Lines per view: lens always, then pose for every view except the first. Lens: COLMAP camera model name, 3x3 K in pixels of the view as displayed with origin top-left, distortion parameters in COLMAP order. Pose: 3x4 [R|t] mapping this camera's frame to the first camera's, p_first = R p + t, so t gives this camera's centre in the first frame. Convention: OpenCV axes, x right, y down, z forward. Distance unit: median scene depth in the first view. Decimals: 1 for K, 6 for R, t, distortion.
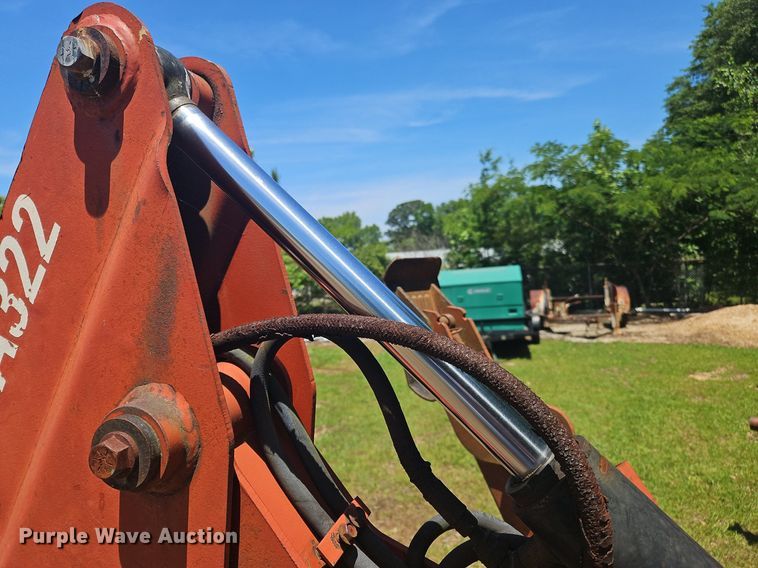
lens RADIAL K [[515.9, 0, 375.9], [0, 515.9, 272.0], [0, 0, 1]] dist [0.057728, -0.040726]
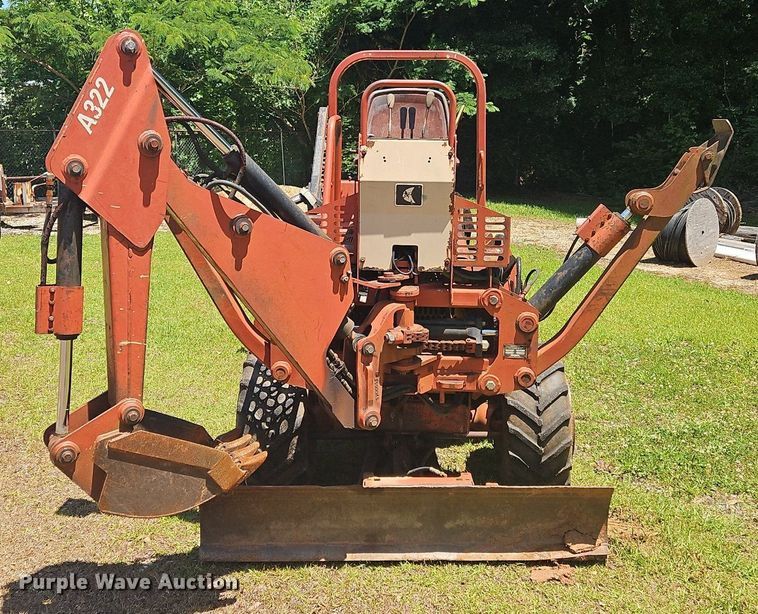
lens RADIAL K [[876.5, 0, 378.5], [0, 876.5, 252.6], [0, 0, 1]] dist [0.097436, 0.007262]
pose [[0.717835, -0.048305, 0.694535, -0.122642], [-0.034056, 0.993960, 0.104329, 0.011660], [-0.695379, -0.098544, 0.711854, -0.162013]]
